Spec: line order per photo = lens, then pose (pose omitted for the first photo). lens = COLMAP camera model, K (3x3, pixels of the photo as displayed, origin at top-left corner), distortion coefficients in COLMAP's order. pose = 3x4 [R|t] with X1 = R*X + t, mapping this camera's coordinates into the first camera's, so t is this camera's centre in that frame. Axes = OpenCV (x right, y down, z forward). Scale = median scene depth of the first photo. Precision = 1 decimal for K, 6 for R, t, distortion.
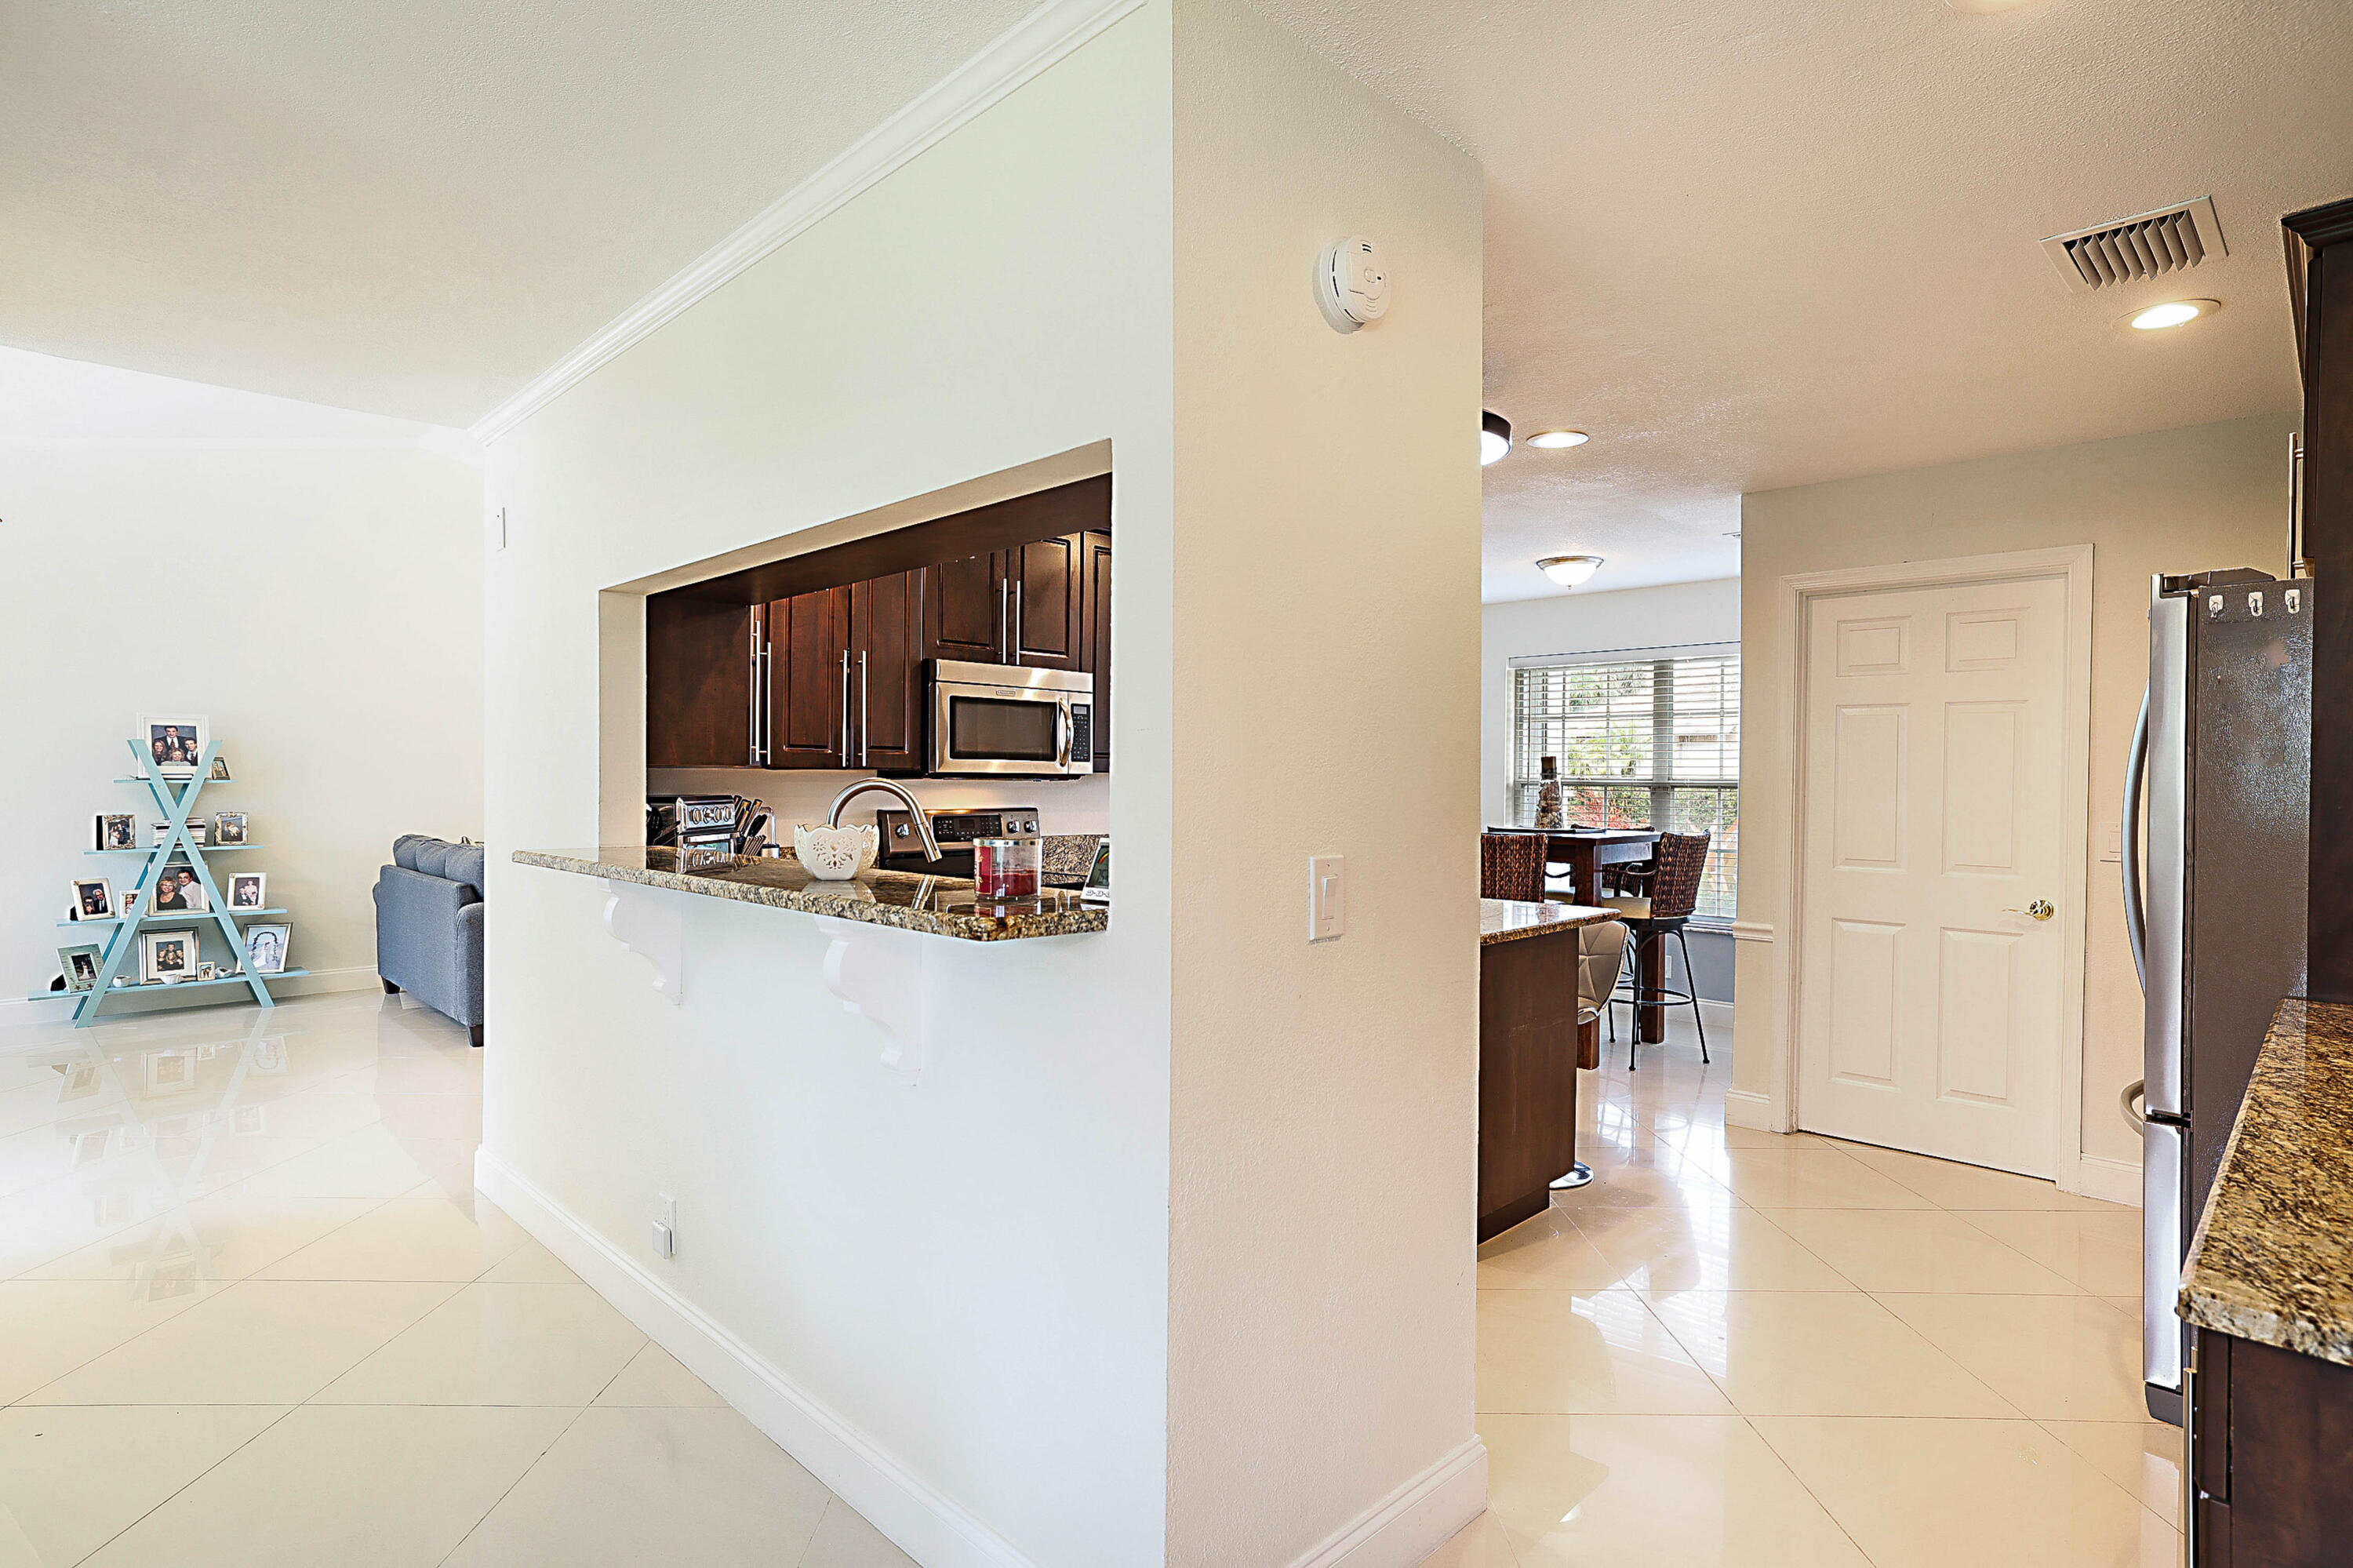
lens RADIAL K [[1173.0, 0, 1164.8], [0, 1173.0, 795.8], [0, 0, 1]] dist [-0.014190, 0.011054]
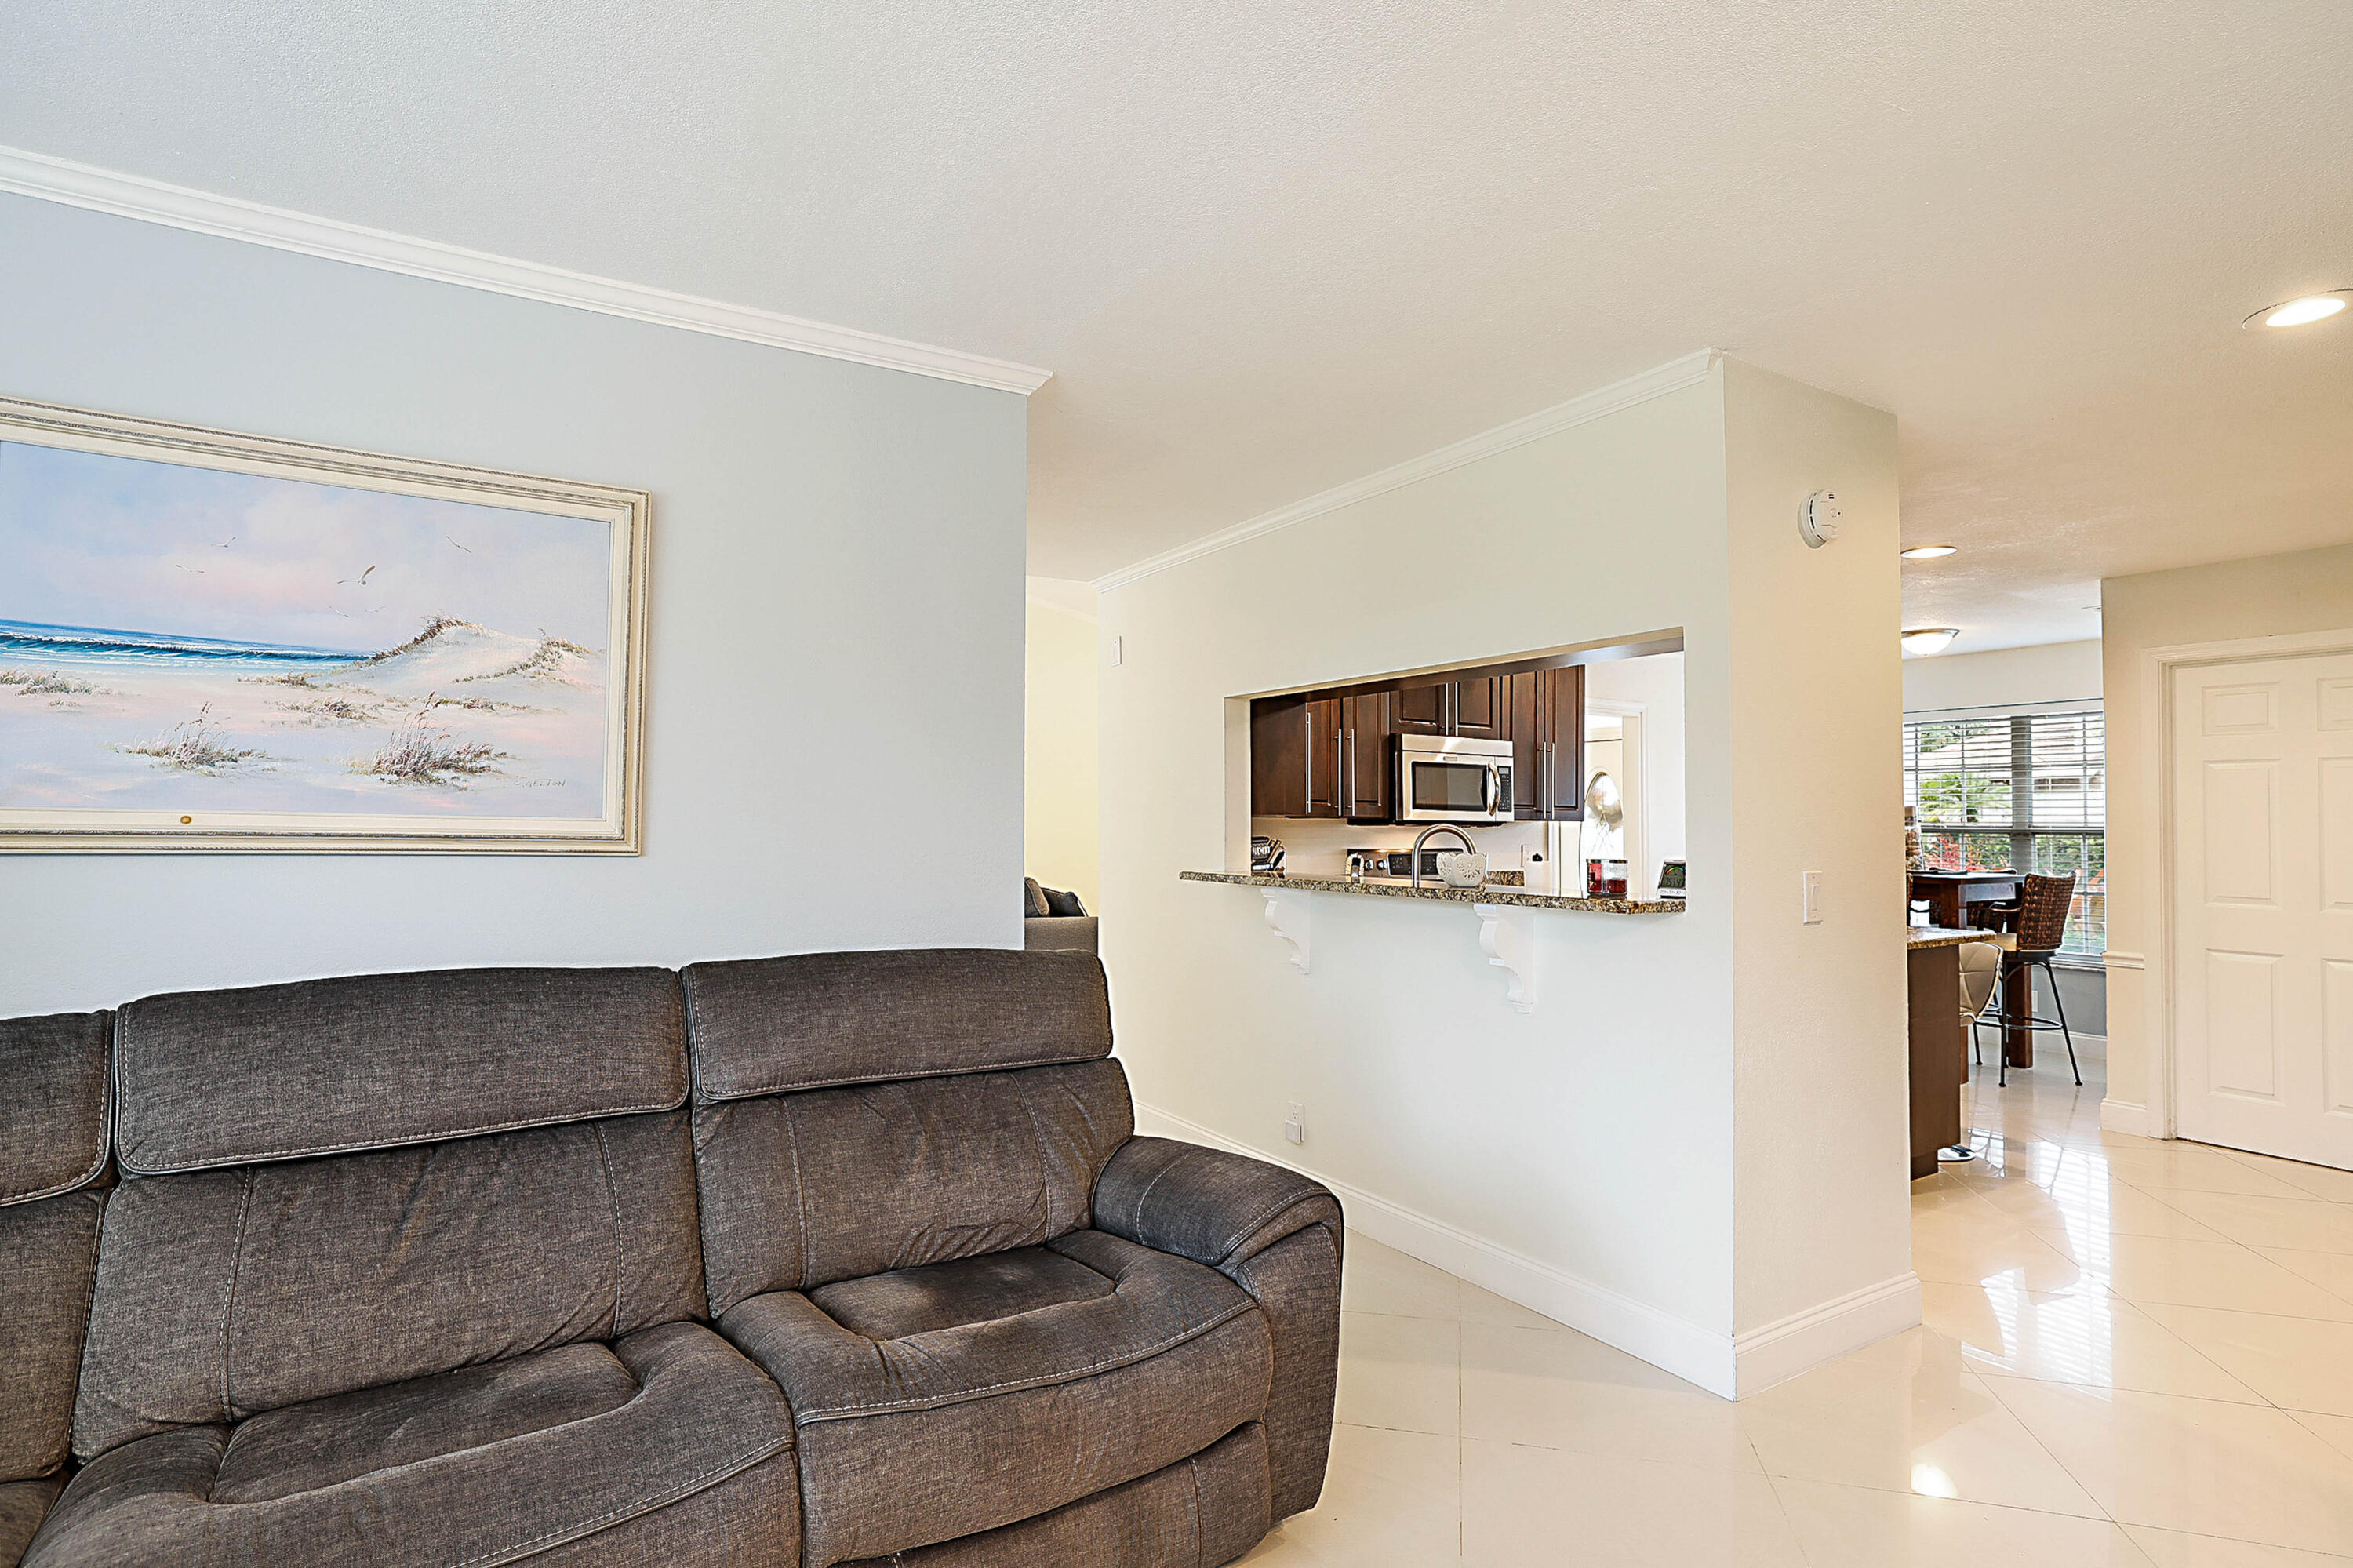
lens RADIAL K [[1173.0, 0, 1154.2], [0, 1173.0, 792.2], [0, 0, 1]] dist [-0.014190, 0.011054]
pose [[0.974461, -0.005388, -0.224493, -0.156823], [-0.004387, 0.999065, -0.043021, 0.006136], [0.224515, 0.042907, 0.973525, -0.317147]]
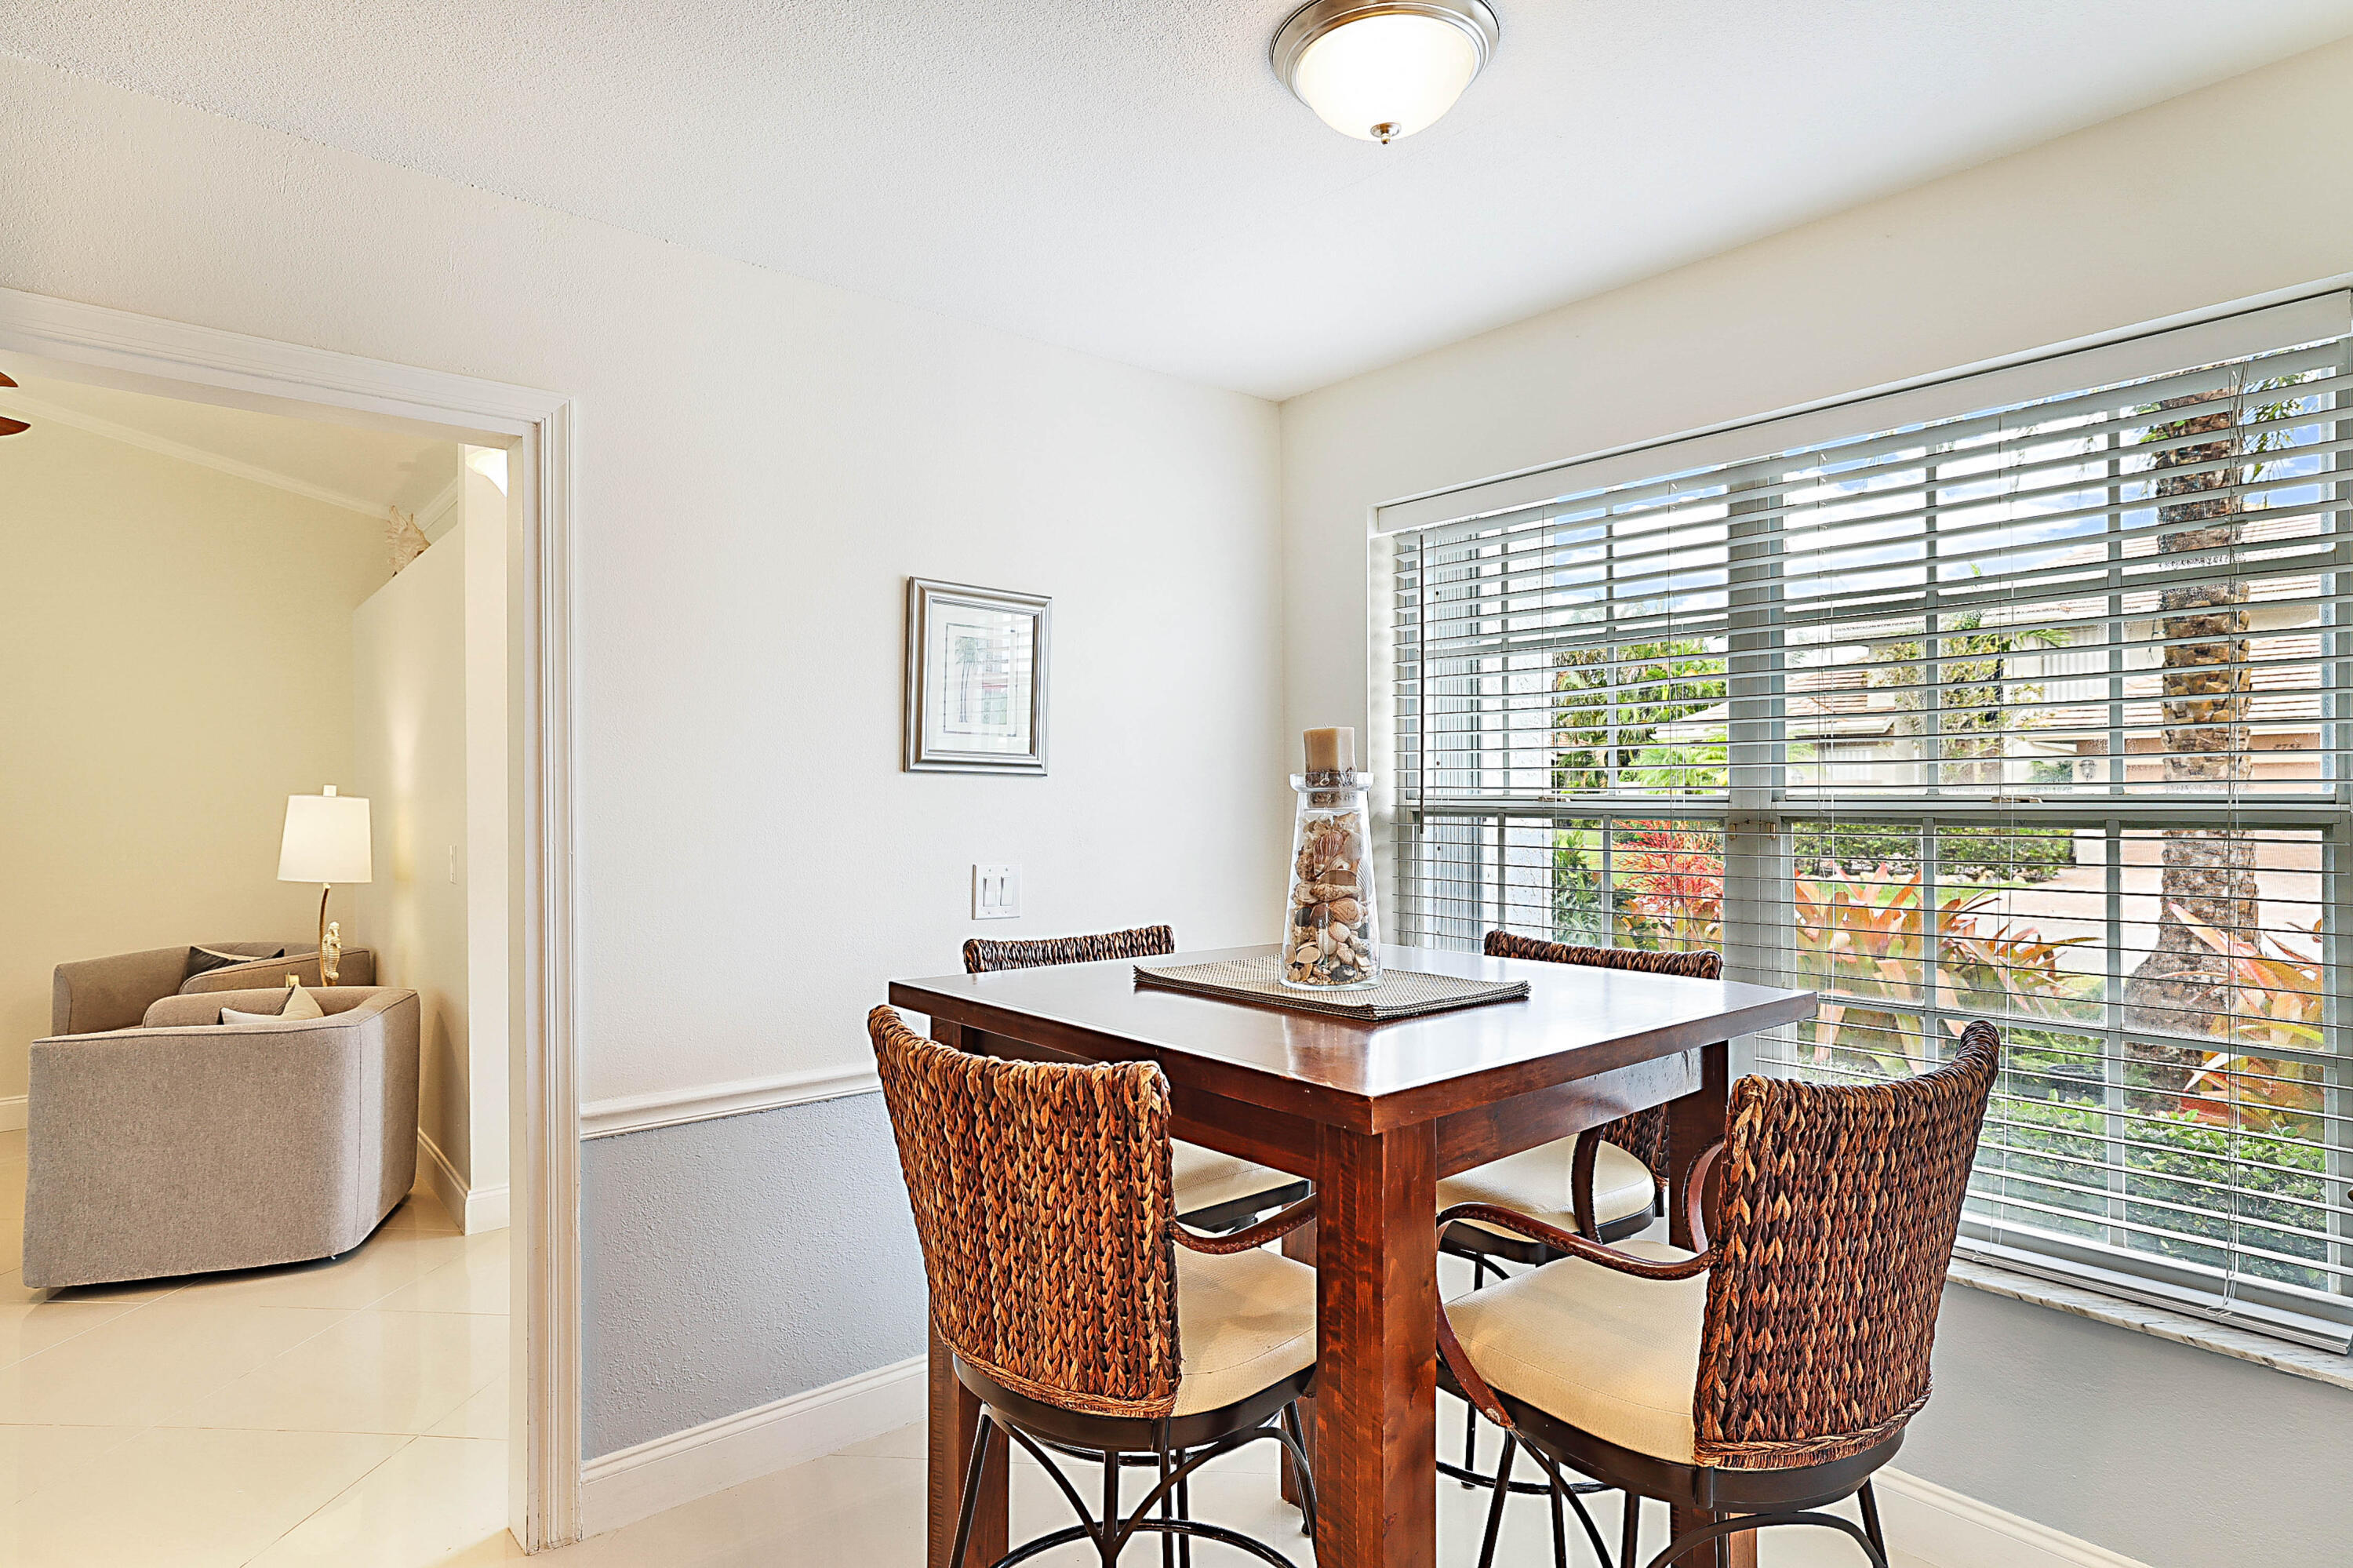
lens RADIAL K [[1159.7, 0, 1200.2], [0, 1159.7, 786.5], [0, 0, 1]] dist [0.001336, 0.001253]
pose [[0.998184, -0.014080, -0.058567, 0.394193], [0.012716, 0.999641, -0.023589, -0.015844], [0.058878, 0.022802, 0.998005, 0.909945]]
